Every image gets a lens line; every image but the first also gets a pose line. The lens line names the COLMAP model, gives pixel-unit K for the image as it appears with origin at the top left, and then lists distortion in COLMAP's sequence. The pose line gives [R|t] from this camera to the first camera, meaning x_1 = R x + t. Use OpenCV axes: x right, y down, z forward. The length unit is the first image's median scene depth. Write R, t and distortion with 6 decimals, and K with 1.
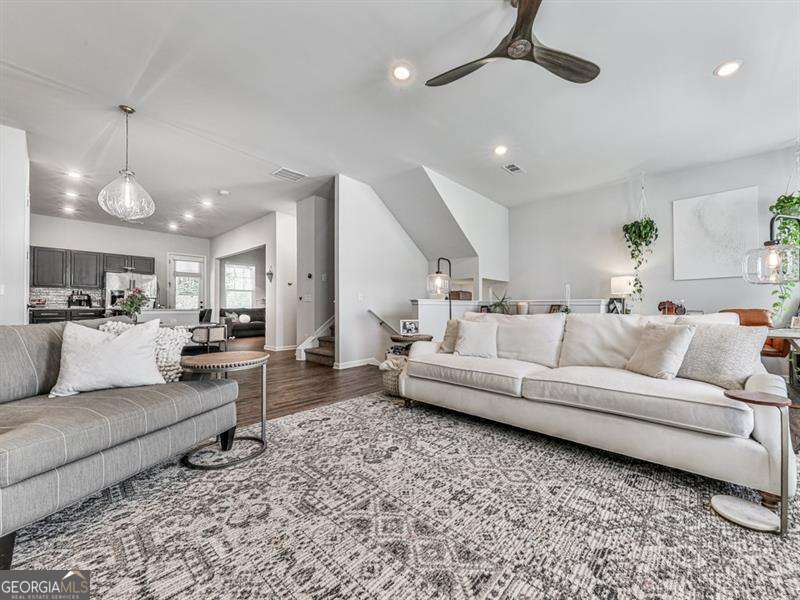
lens RADIAL K [[312.0, 0, 438.4], [0, 312.0, 310.0], [0, 0, 1]] dist [0.018071, -0.005454]
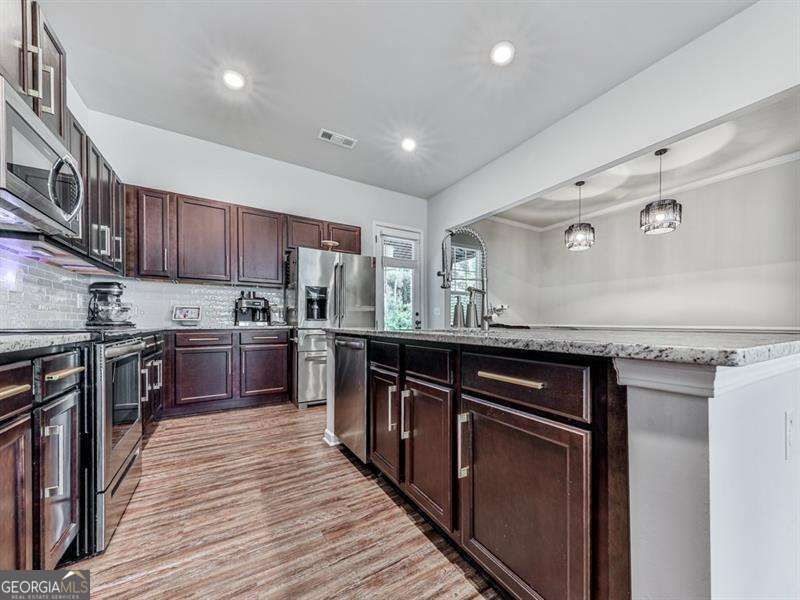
lens RADIAL K [[312.0, 0, 438.6], [0, 312.0, 325.4], [0, 0, 1]] dist [0.018071, -0.005454]
pose [[0.961606, -0.002426, -0.274423, -0.711815], [0.002342, 0.999997, -0.000636, -0.004252], [0.274424, -0.000031, 0.961609, 0.601741]]
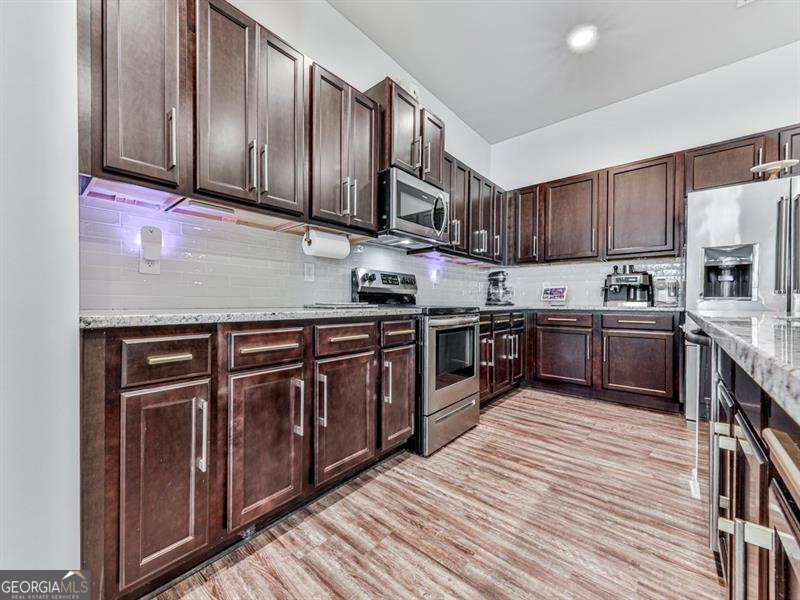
lens RADIAL K [[312.0, 0, 332.4], [0, 312.0, 305.3], [0, 0, 1]] dist [0.018071, -0.005454]
pose [[-0.115682, 0.003896, -0.993279, -0.677880], [-0.011060, 0.999925, 0.005210, -0.004431], [0.993225, 0.011589, -0.115630, 0.663764]]
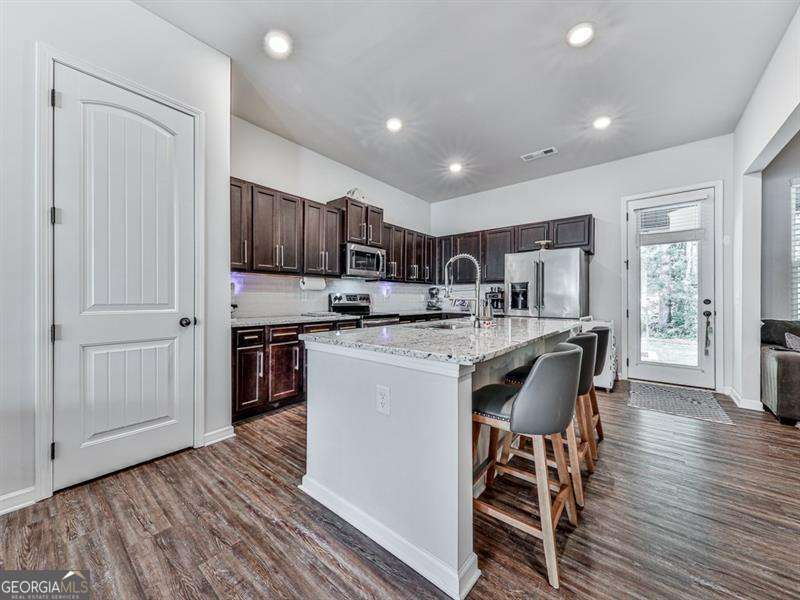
lens RADIAL K [[312.0, 0, 364.4], [0, 312.0, 298.9], [0, 0, 1]] dist [0.018071, -0.005454]
pose [[-0.044407, -0.004973, -0.999001, -0.422674], [-0.008162, 0.999956, -0.004615, -0.027478], [0.998980, 0.007948, -0.044446, 0.737630]]
